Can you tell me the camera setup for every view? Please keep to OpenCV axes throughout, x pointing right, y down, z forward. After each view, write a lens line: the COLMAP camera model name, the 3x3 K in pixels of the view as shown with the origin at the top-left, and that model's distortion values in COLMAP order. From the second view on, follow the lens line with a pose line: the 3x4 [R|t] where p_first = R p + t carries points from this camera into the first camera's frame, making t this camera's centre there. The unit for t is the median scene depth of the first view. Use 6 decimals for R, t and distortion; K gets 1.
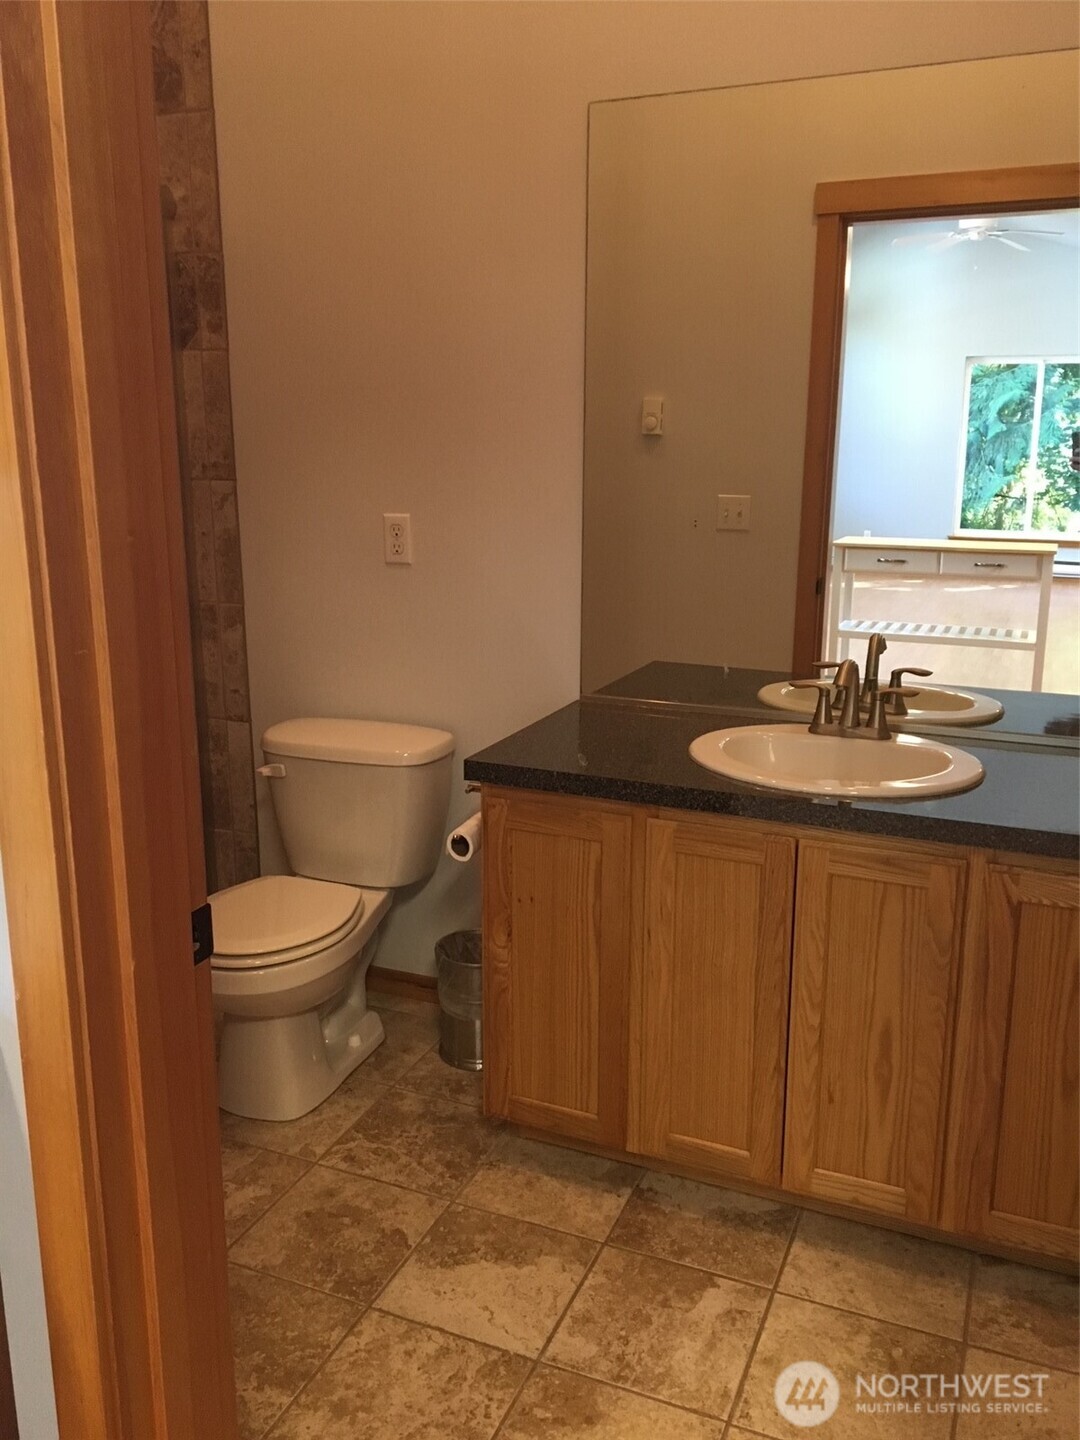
lens RADIAL K [[1214.9, 0, 540.0], [0, 1214.9, 720.0], [0, 0, 1]] dist [0.087111, -0.136687]
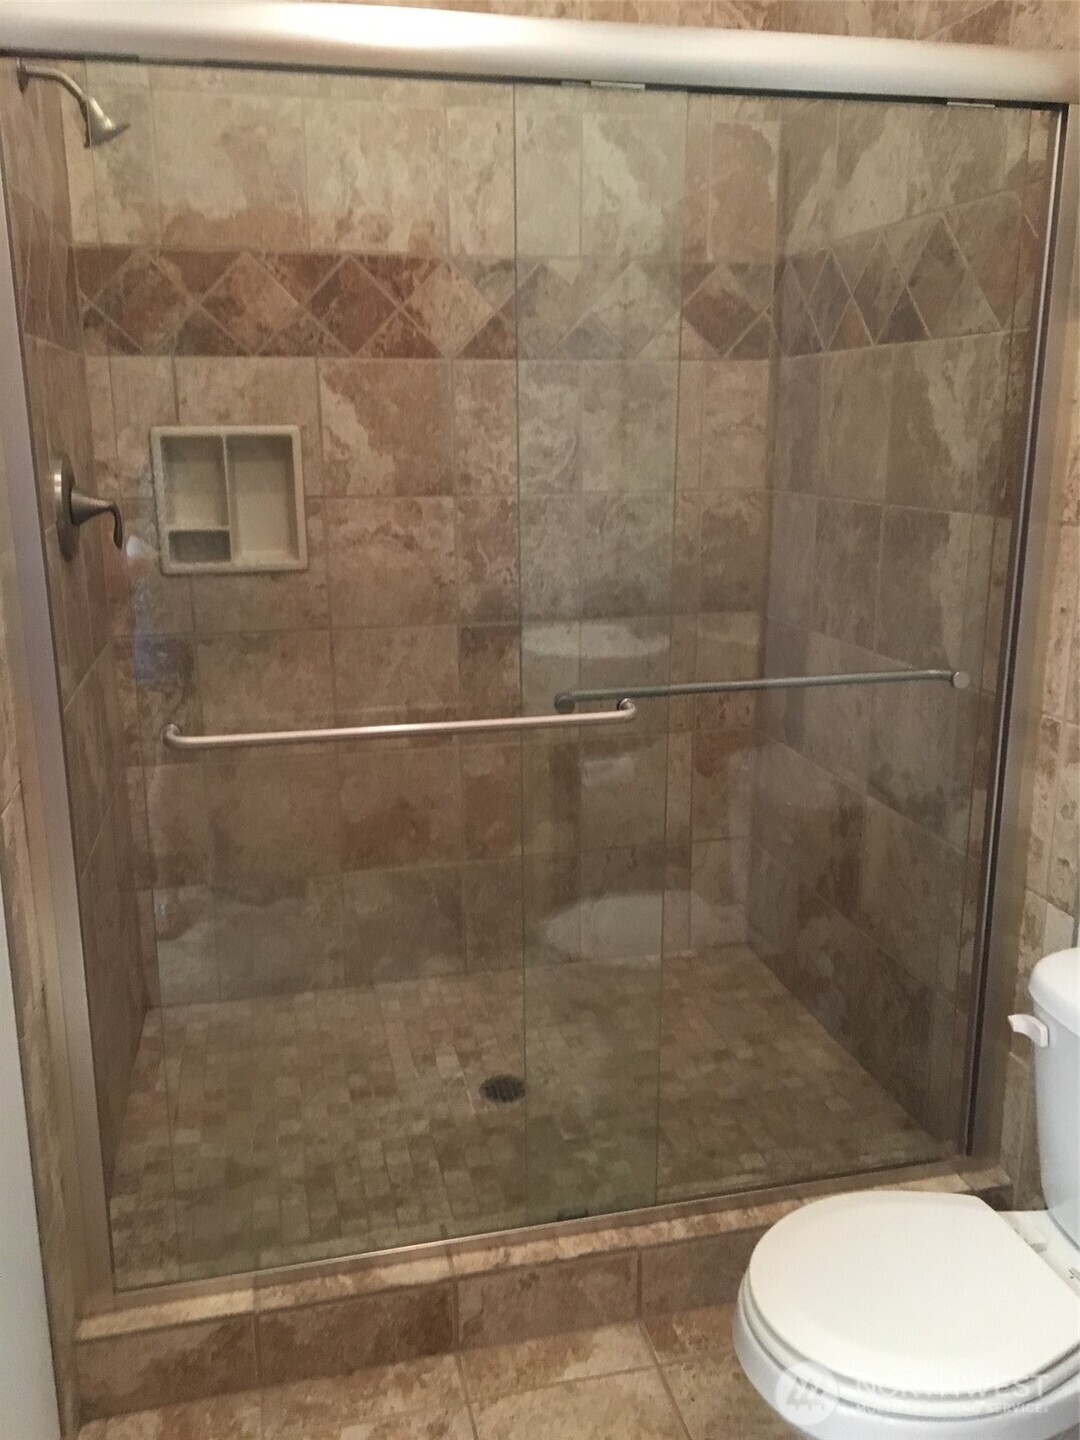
lens RADIAL K [[1214.9, 0, 540.0], [0, 1214.9, 720.0], [0, 0, 1]] dist [0.087111, -0.136687]
pose [[0.593255, 0.190012, -0.782269, 0.071847], [-0.184025, 0.978024, 0.098001, -0.110645], [0.783699, 0.085817, 0.615184, 0.409943]]
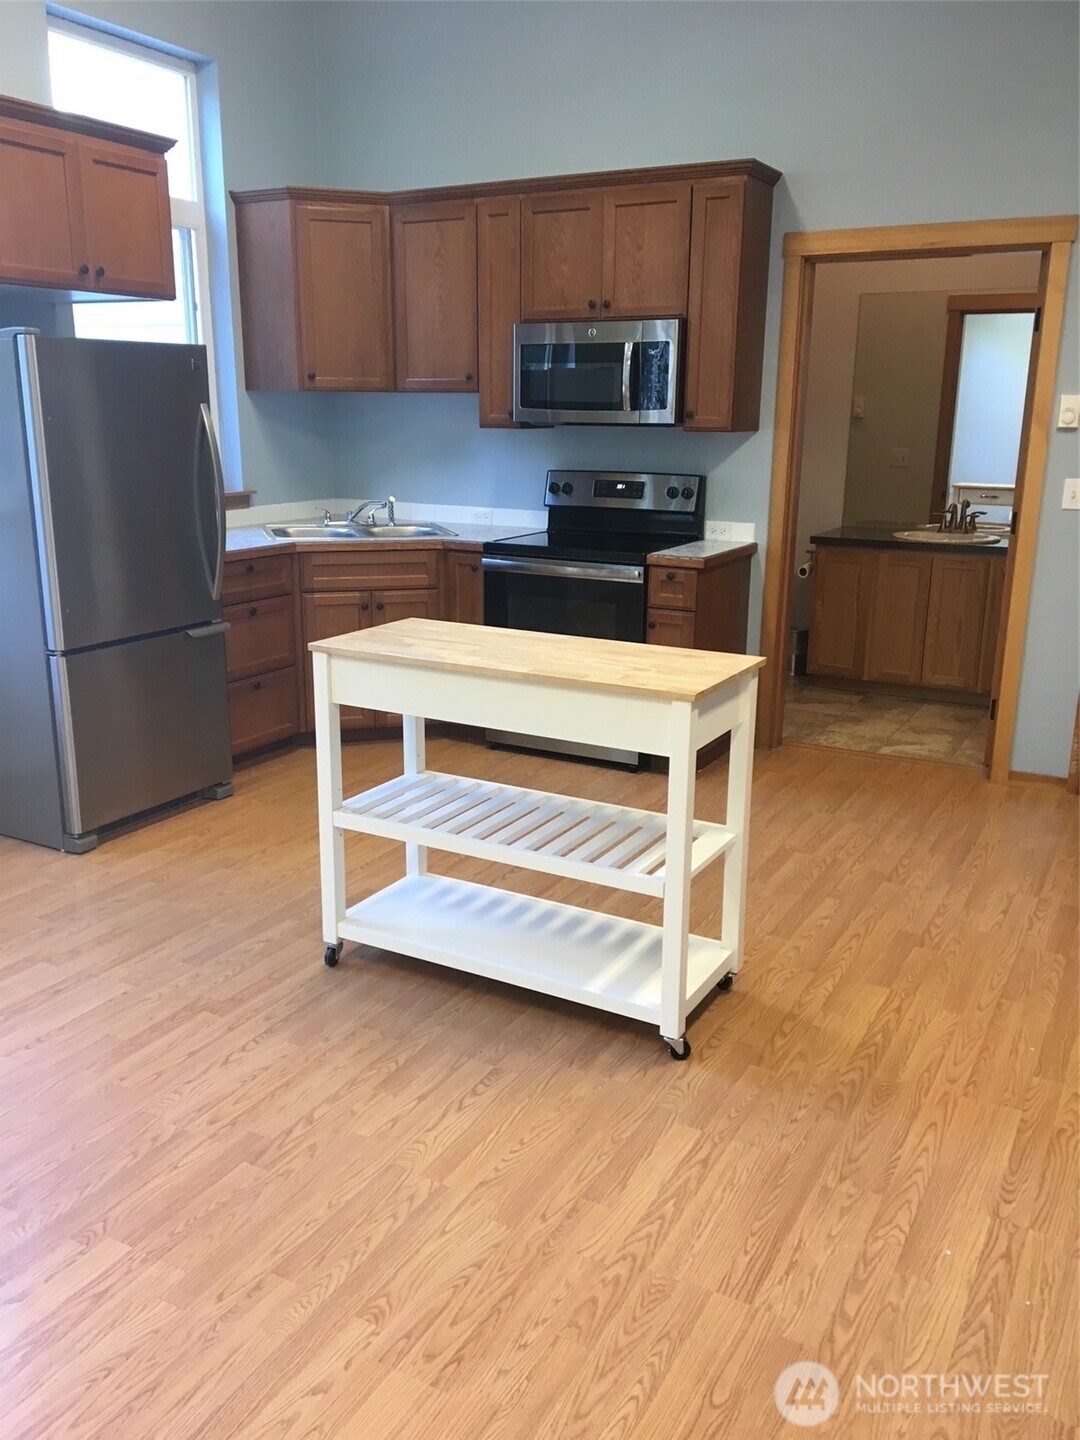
lens RADIAL K [[1214.9, 0, 540.0], [0, 1214.9, 720.0], [0, 0, 1]] dist [0.087111, -0.136687]
pose [[0.995483, 0.032403, -0.089241, -0.301388], [-0.031223, 0.999406, 0.014584, 0.313679], [0.089660, -0.011731, 0.995903, -1.346944]]
